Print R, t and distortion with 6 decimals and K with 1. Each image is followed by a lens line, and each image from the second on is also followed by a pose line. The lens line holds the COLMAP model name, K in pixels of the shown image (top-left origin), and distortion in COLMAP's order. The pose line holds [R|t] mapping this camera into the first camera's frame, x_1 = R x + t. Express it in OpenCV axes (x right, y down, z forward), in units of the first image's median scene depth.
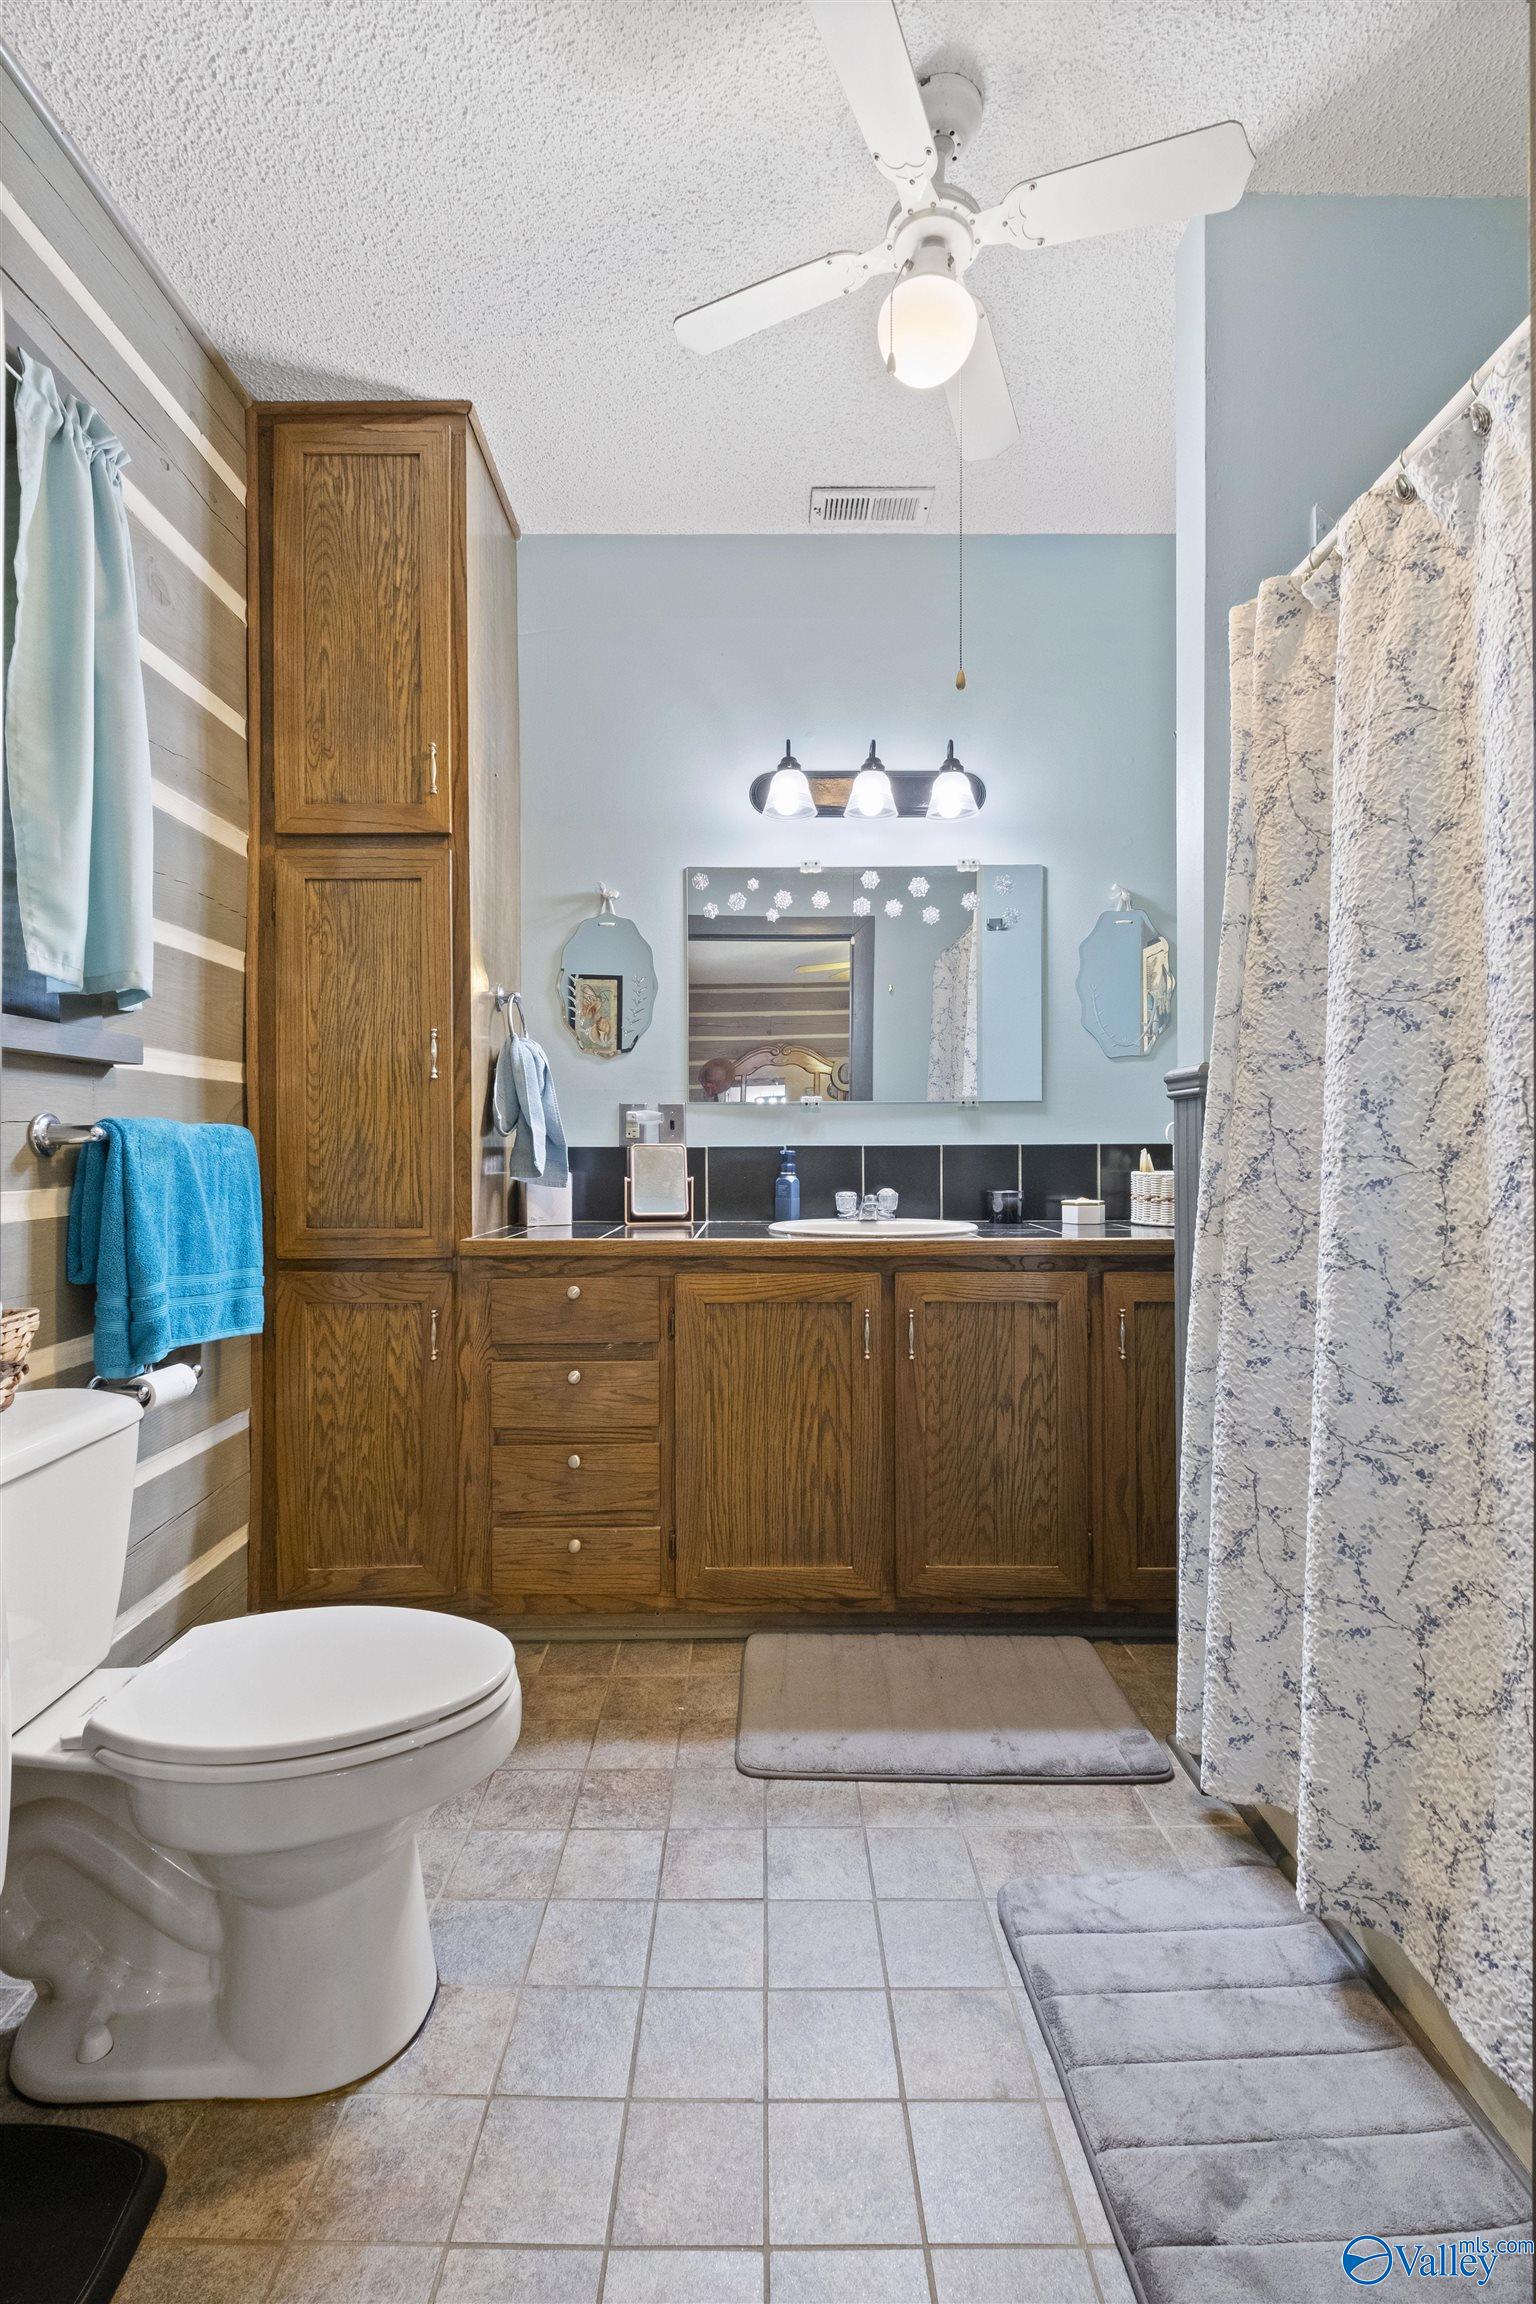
lens RADIAL K [[1017.9, 0, 767.0], [0, 1017.9, 1151.3], [0, 0, 1]] dist [0.006246, -0.004013]
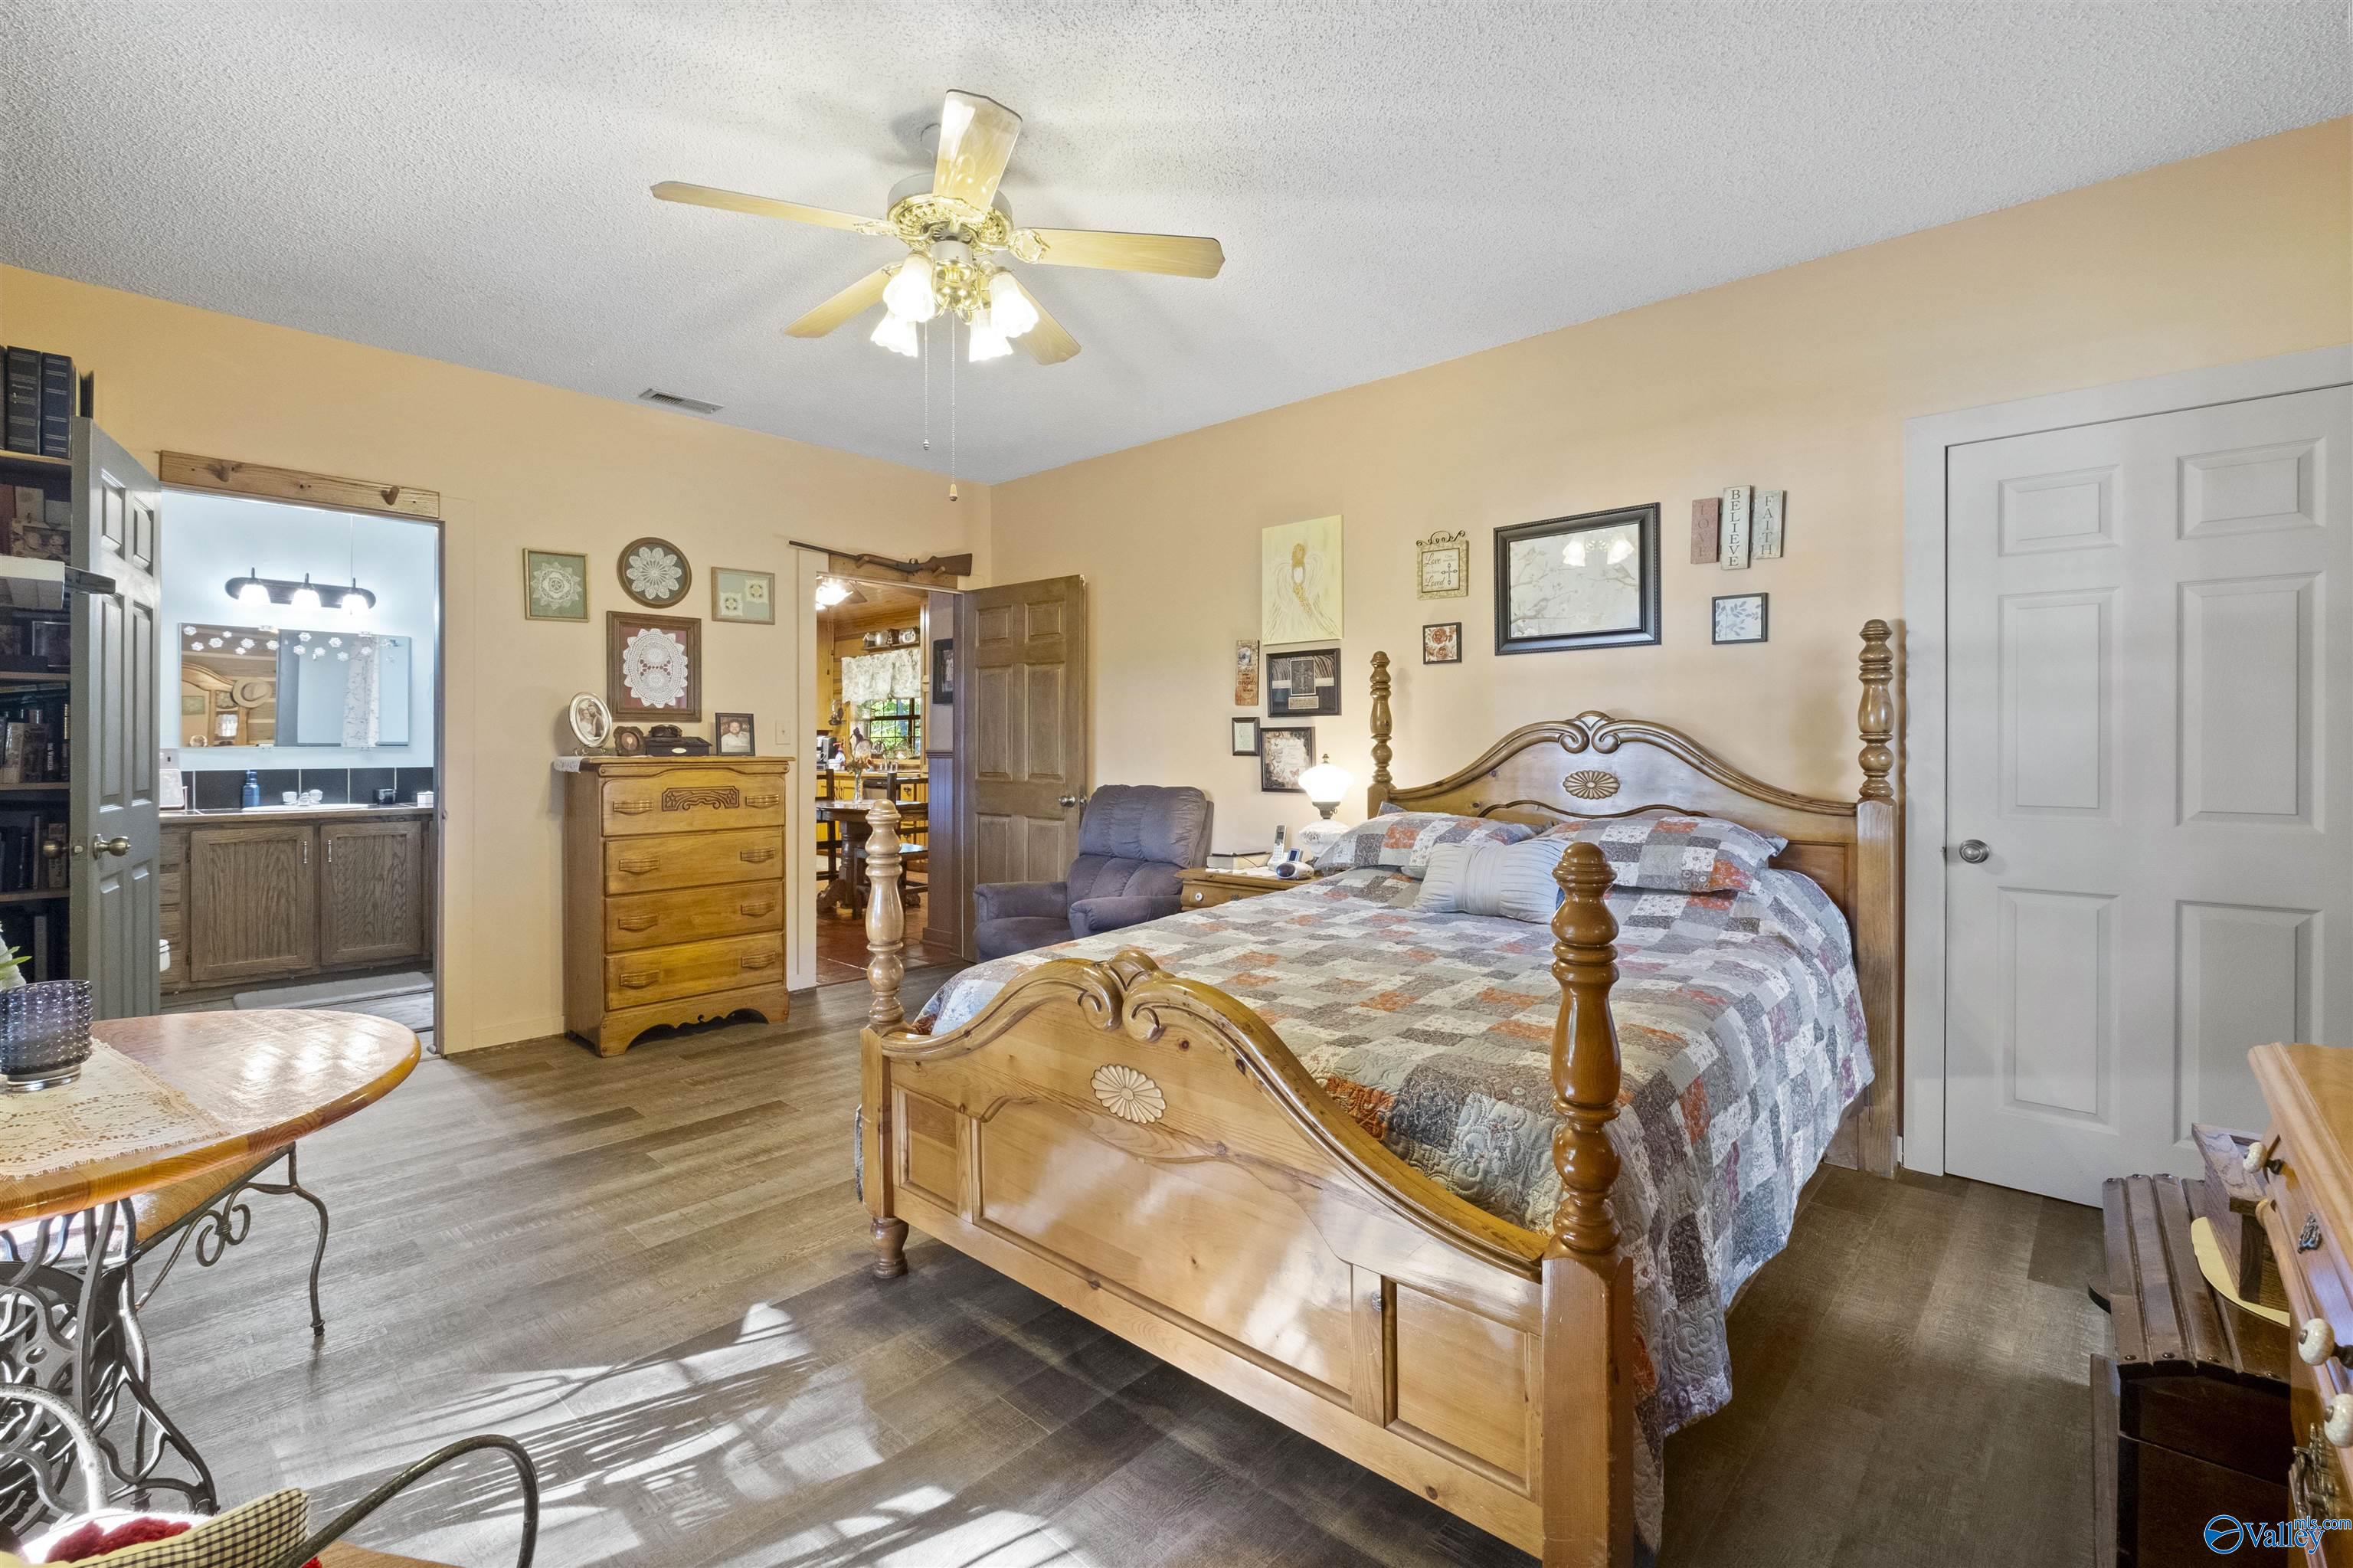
lens RADIAL K [[1039.5, 0, 1160.0], [0, 1039.5, 741.0], [0, 0, 1]] dist [0.006246, -0.004013]
pose [[0.688643, 0.004039, 0.725089, -0.272554], [0.001431, 0.999975, -0.006928, -0.051767], [-0.725099, 0.005808, 0.688620, -1.970436]]
